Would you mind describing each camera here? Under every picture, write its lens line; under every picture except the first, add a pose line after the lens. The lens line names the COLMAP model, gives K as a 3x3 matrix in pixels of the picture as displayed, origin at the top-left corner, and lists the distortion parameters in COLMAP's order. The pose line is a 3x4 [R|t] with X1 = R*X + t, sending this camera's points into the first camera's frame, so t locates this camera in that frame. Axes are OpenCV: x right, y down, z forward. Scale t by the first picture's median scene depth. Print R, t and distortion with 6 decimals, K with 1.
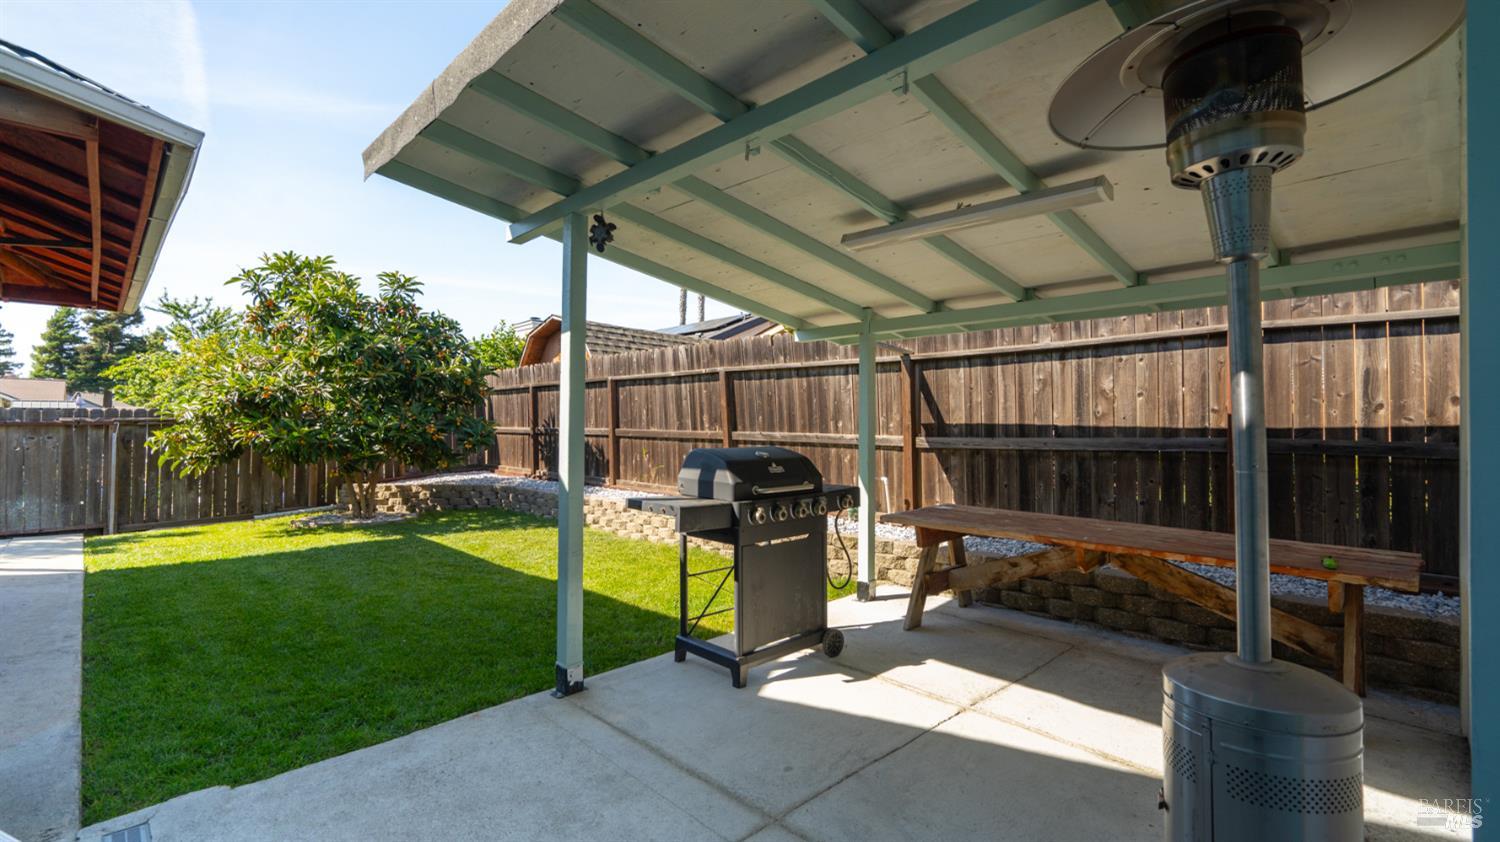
lens RADIAL K [[696.2, 0, 784.4], [0, 696.2, 417.0], [0, 0, 1]] dist [-0.037745, 0.012134]
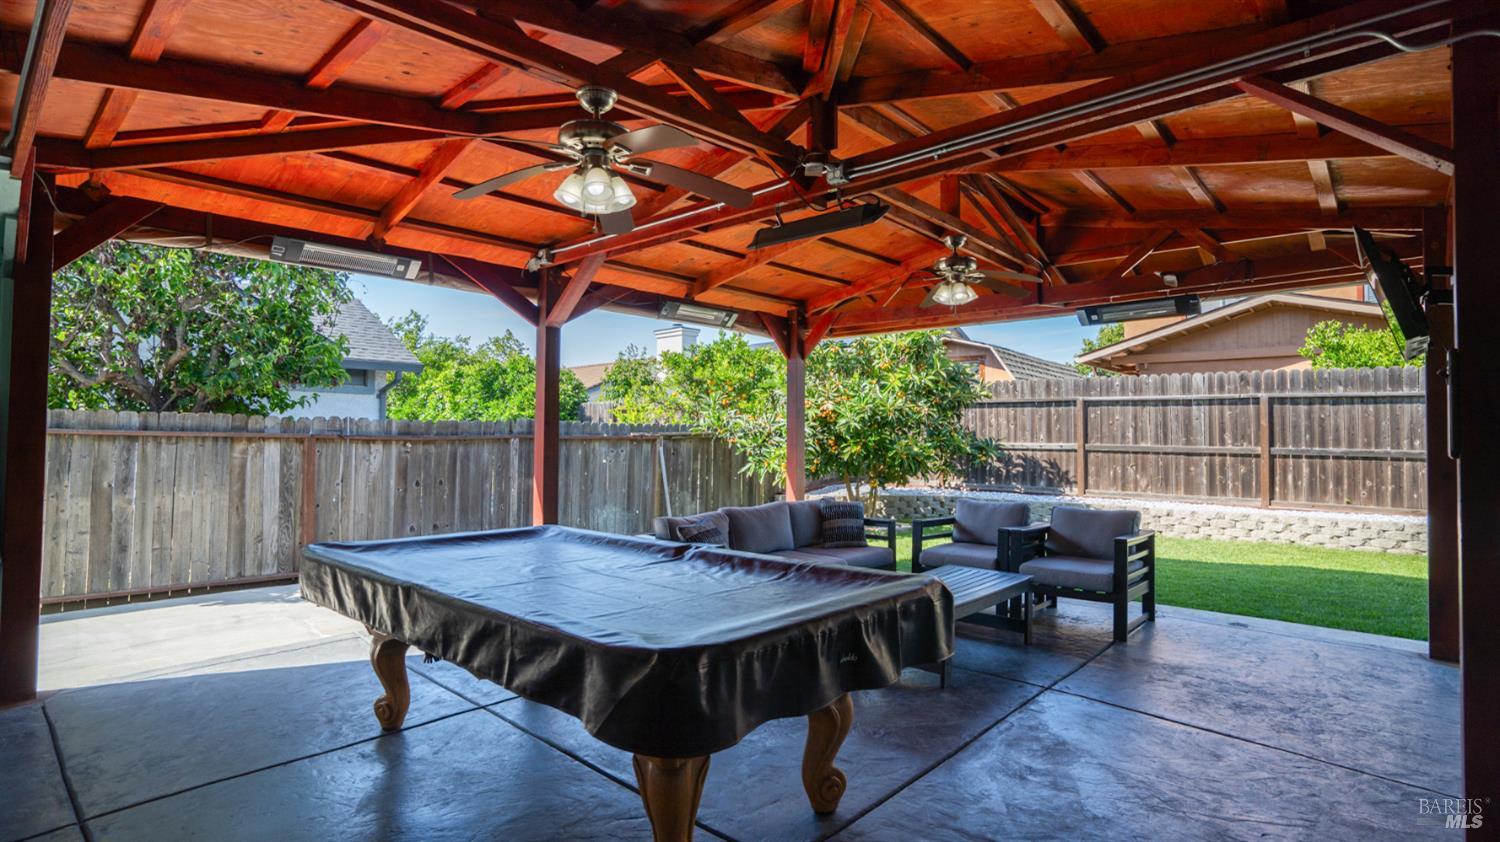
lens RADIAL K [[733.0, 0, 789.5], [0, 733.0, 426.7], [0, 0, 1]] dist [-0.017500, 0.007075]
pose [[0.995658, 0.006291, 0.092874, -1.023115], [-0.006280, 0.999980, -0.000412, -0.009393], [-0.092874, -0.000173, 0.995678, -0.169397]]
